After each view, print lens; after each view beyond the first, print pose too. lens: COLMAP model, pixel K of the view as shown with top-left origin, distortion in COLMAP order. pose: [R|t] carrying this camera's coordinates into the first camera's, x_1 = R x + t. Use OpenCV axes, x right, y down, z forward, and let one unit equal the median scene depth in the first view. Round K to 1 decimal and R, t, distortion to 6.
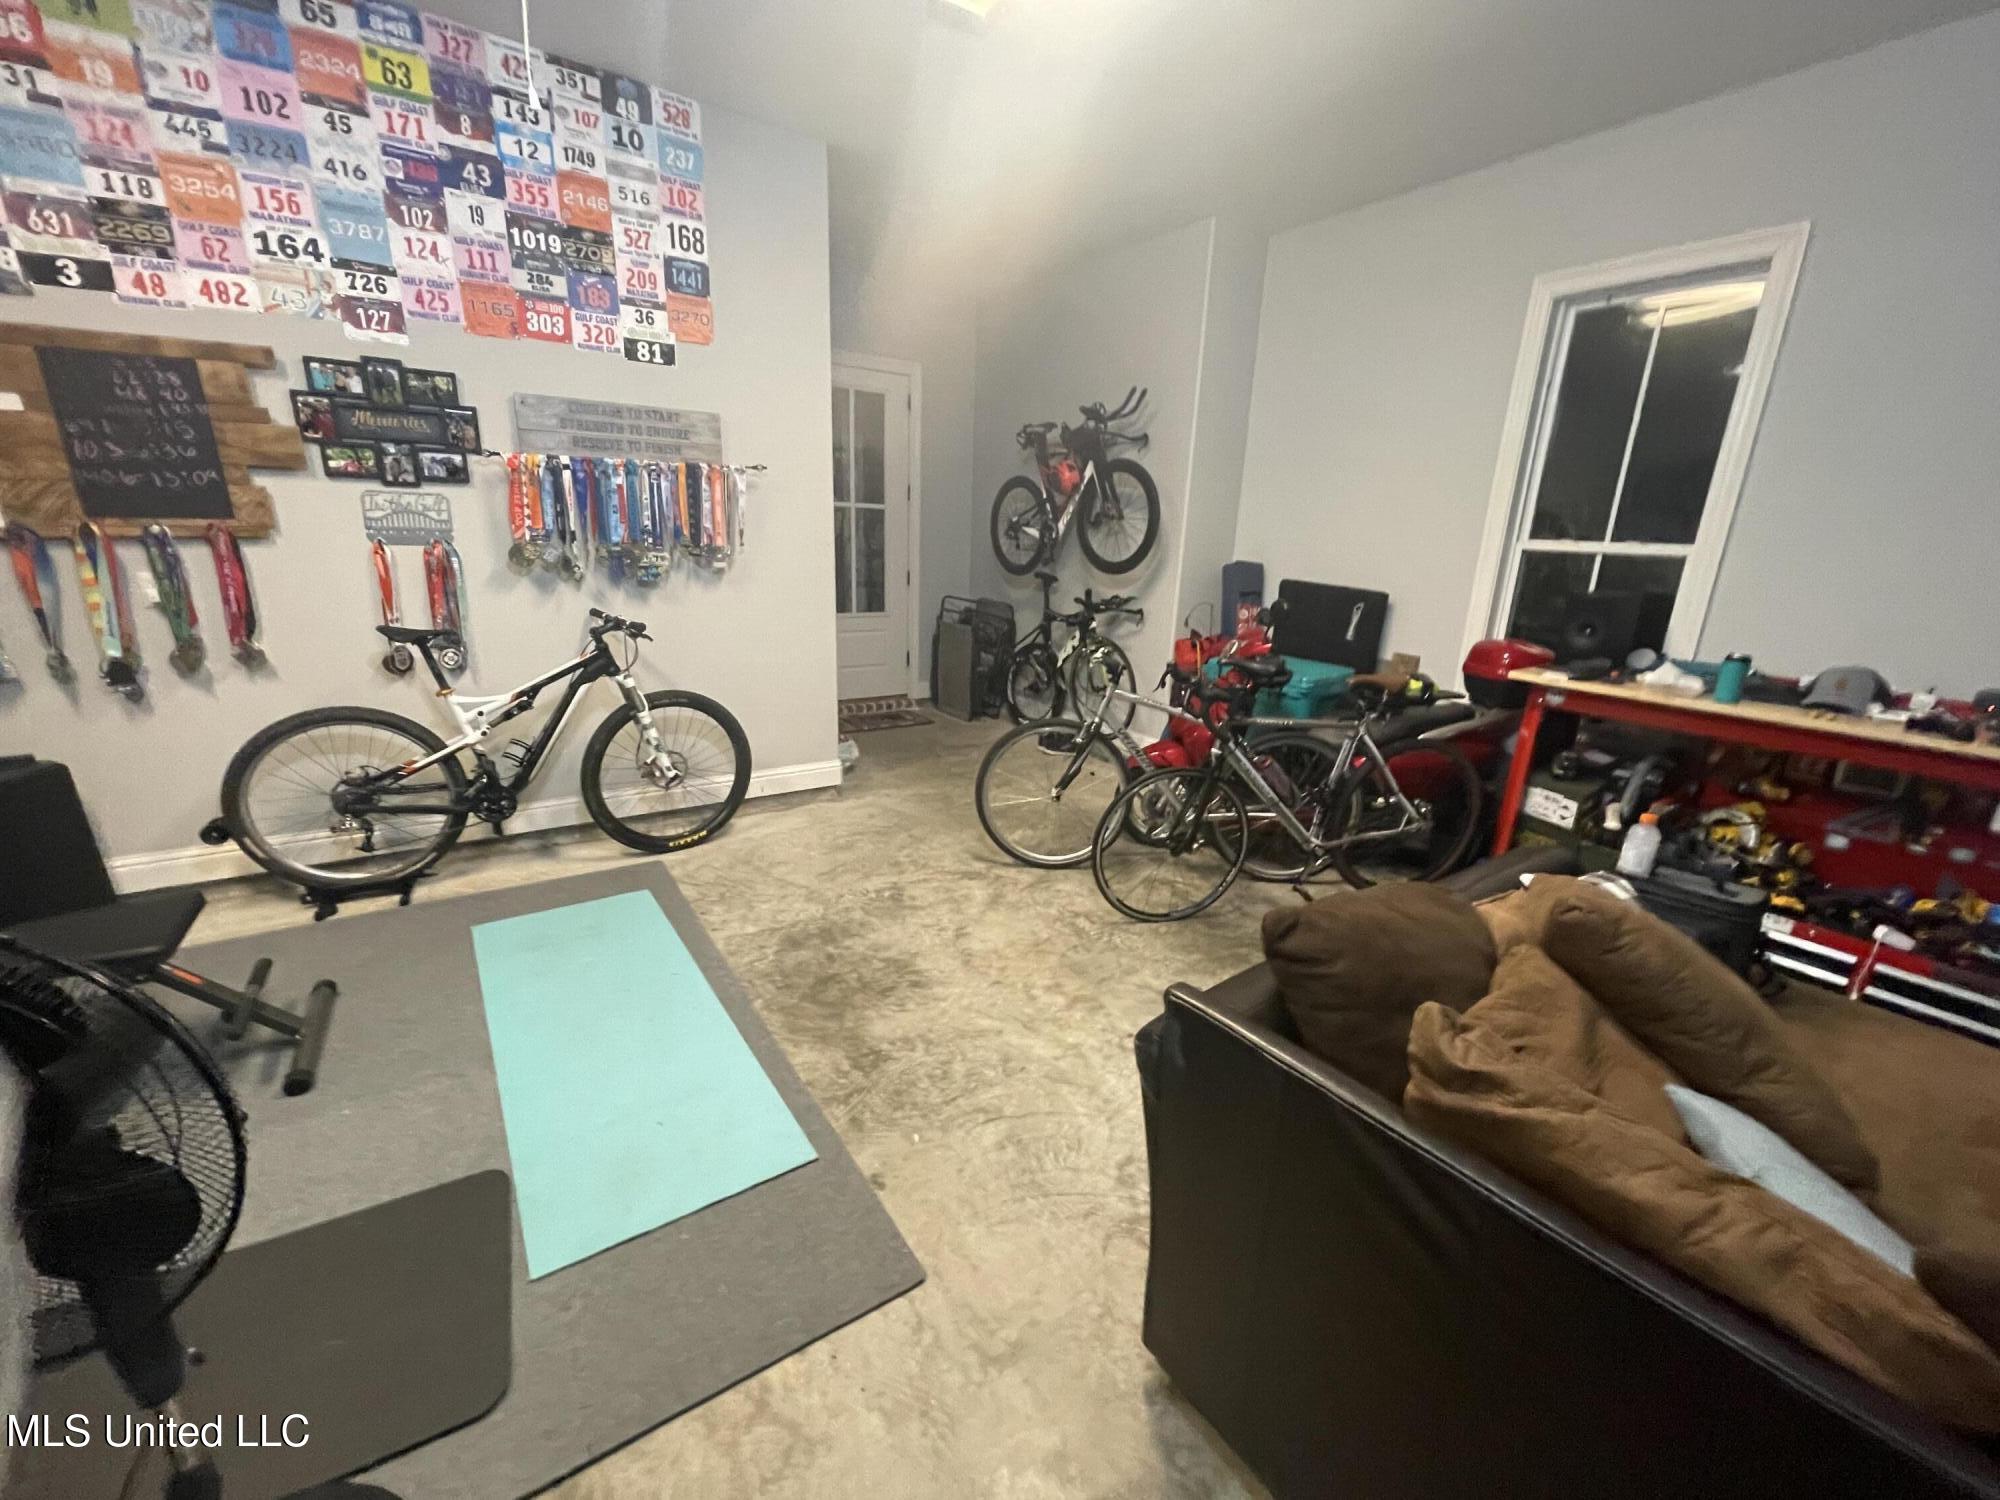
lens RADIAL K [[804.0, 0, 1003.4], [0, 804.0, 755.1], [0, 0, 1]] dist [-0.008040, 0.000911]
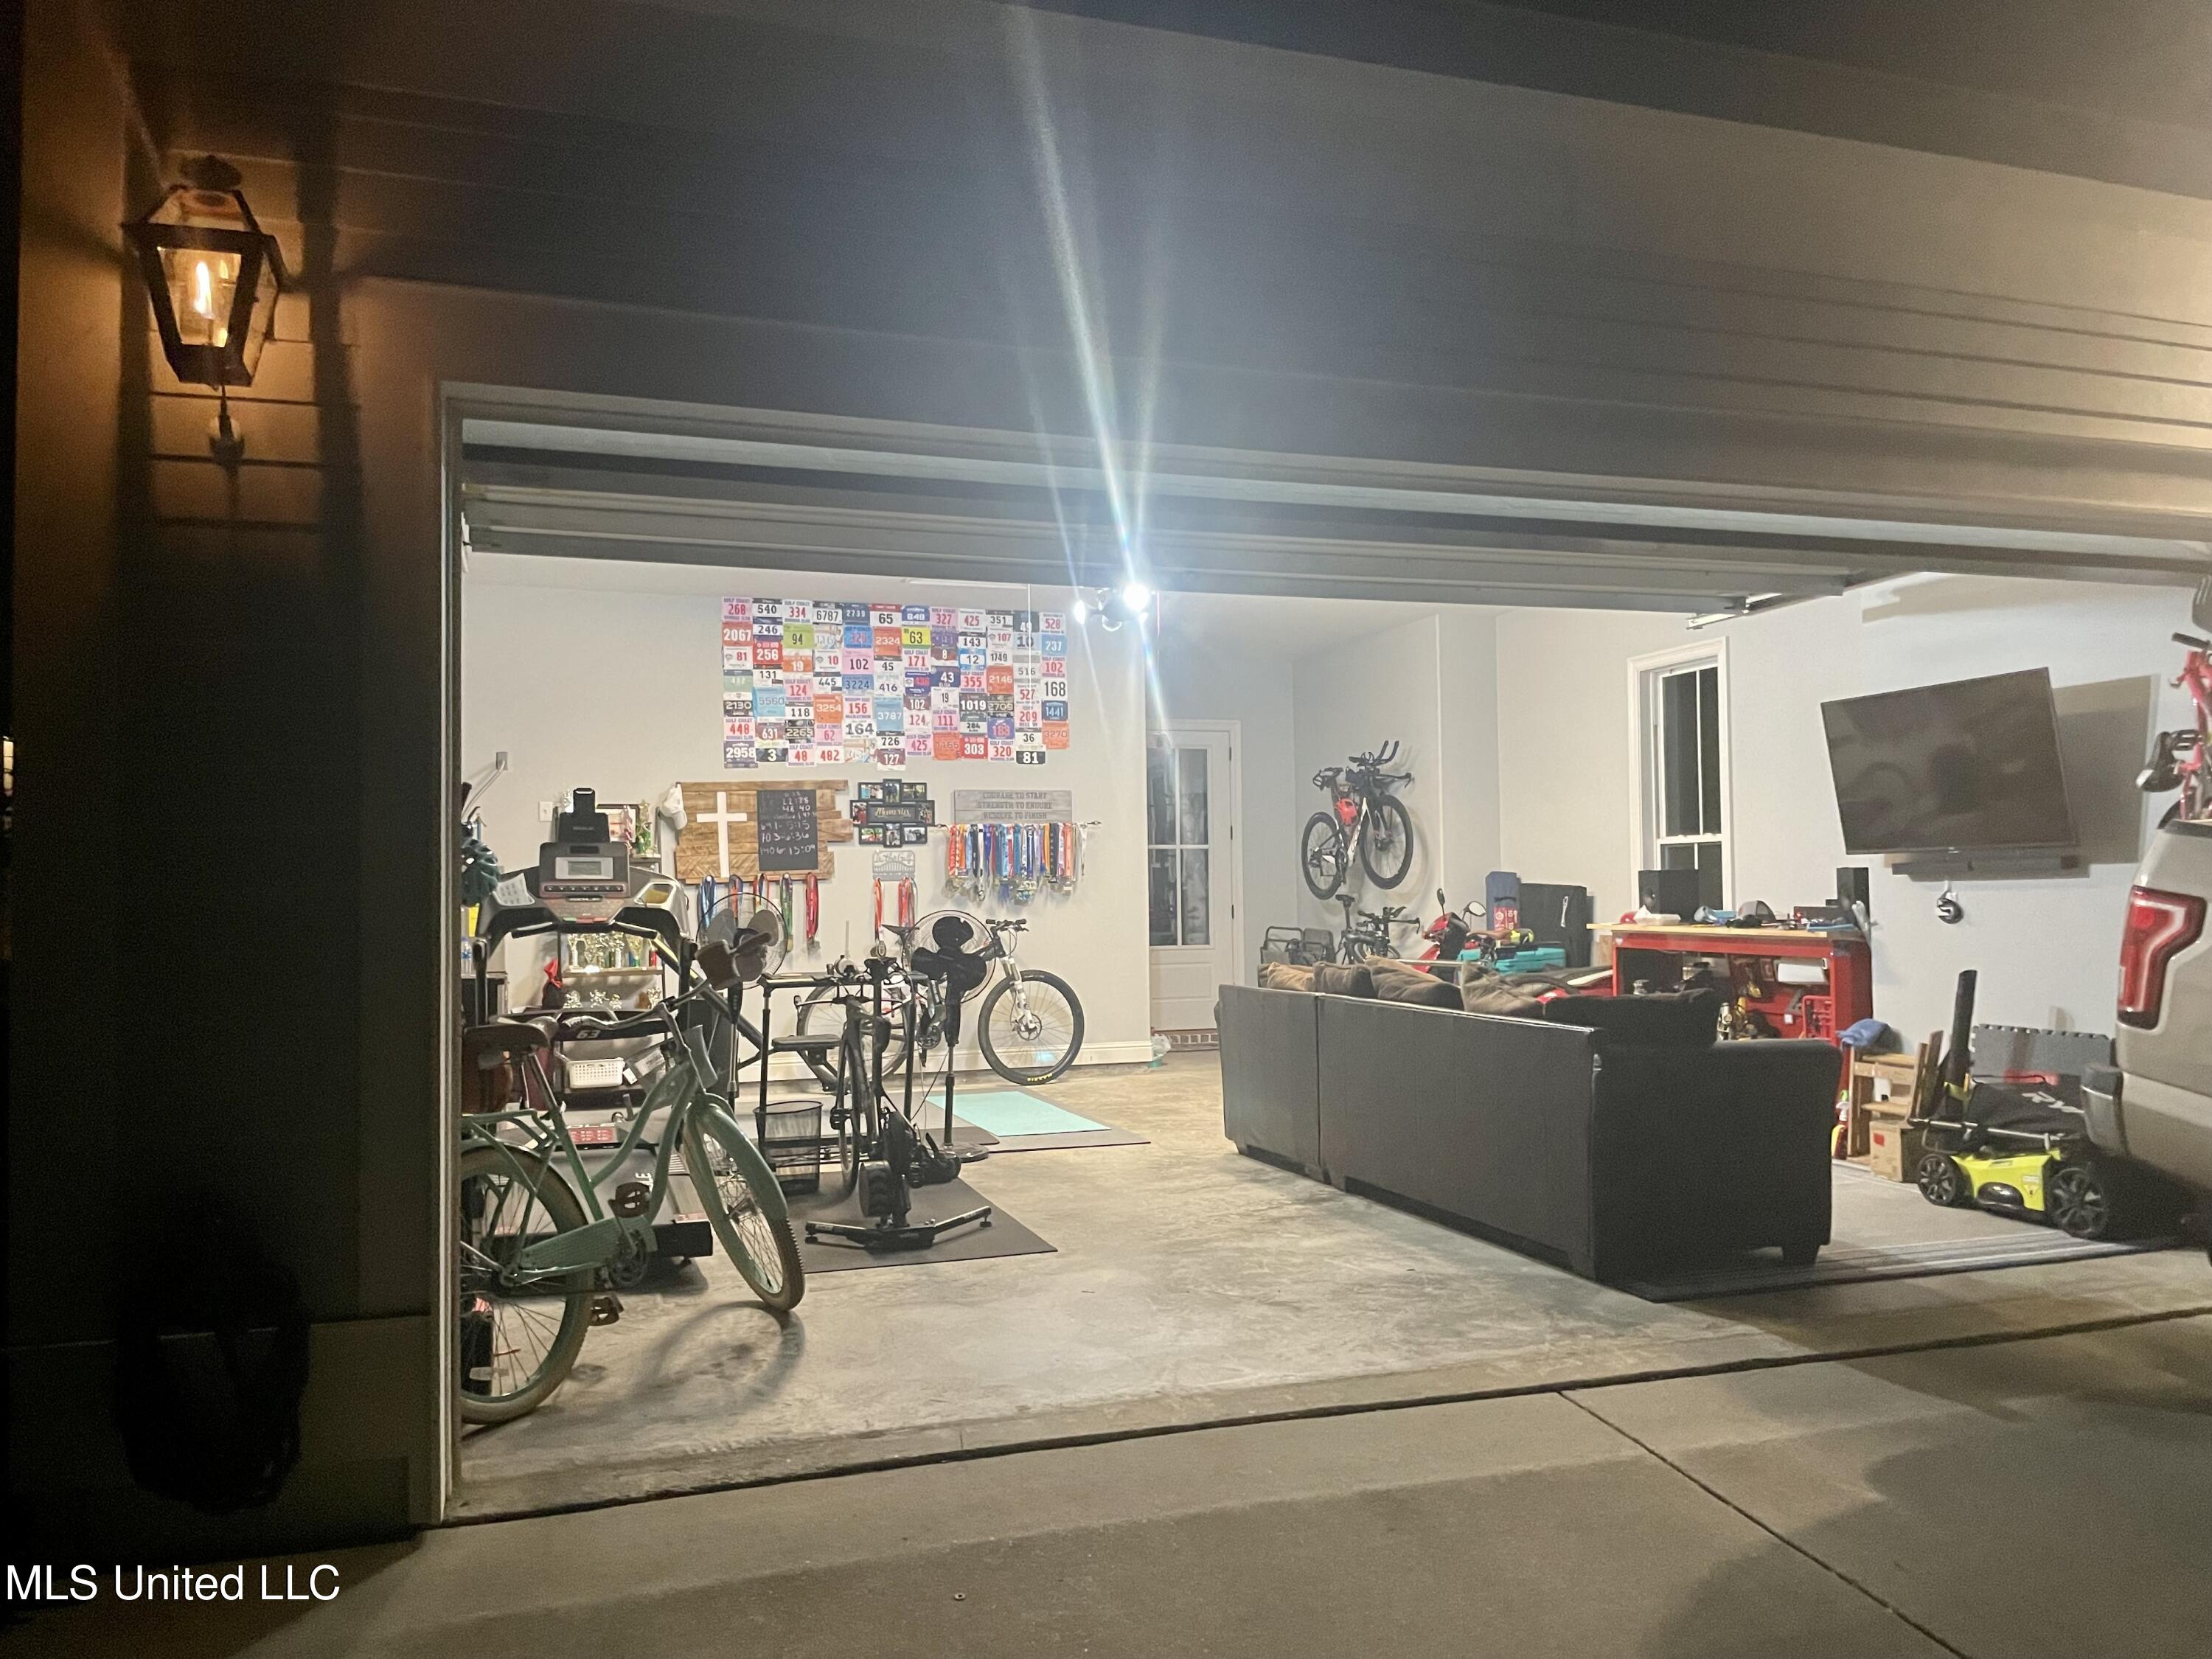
lens RADIAL K [[1670.5, 0, 1109.0], [0, 1670.5, 831.2], [0, 0, 1]] dist [0.084896, -0.119524]
pose [[0.959989, -0.063622, -0.272714, 0.647546], [-0.024949, 0.950546, -0.309580, 0.707107], [0.278923, 0.303997, 0.910927, -2.082819]]
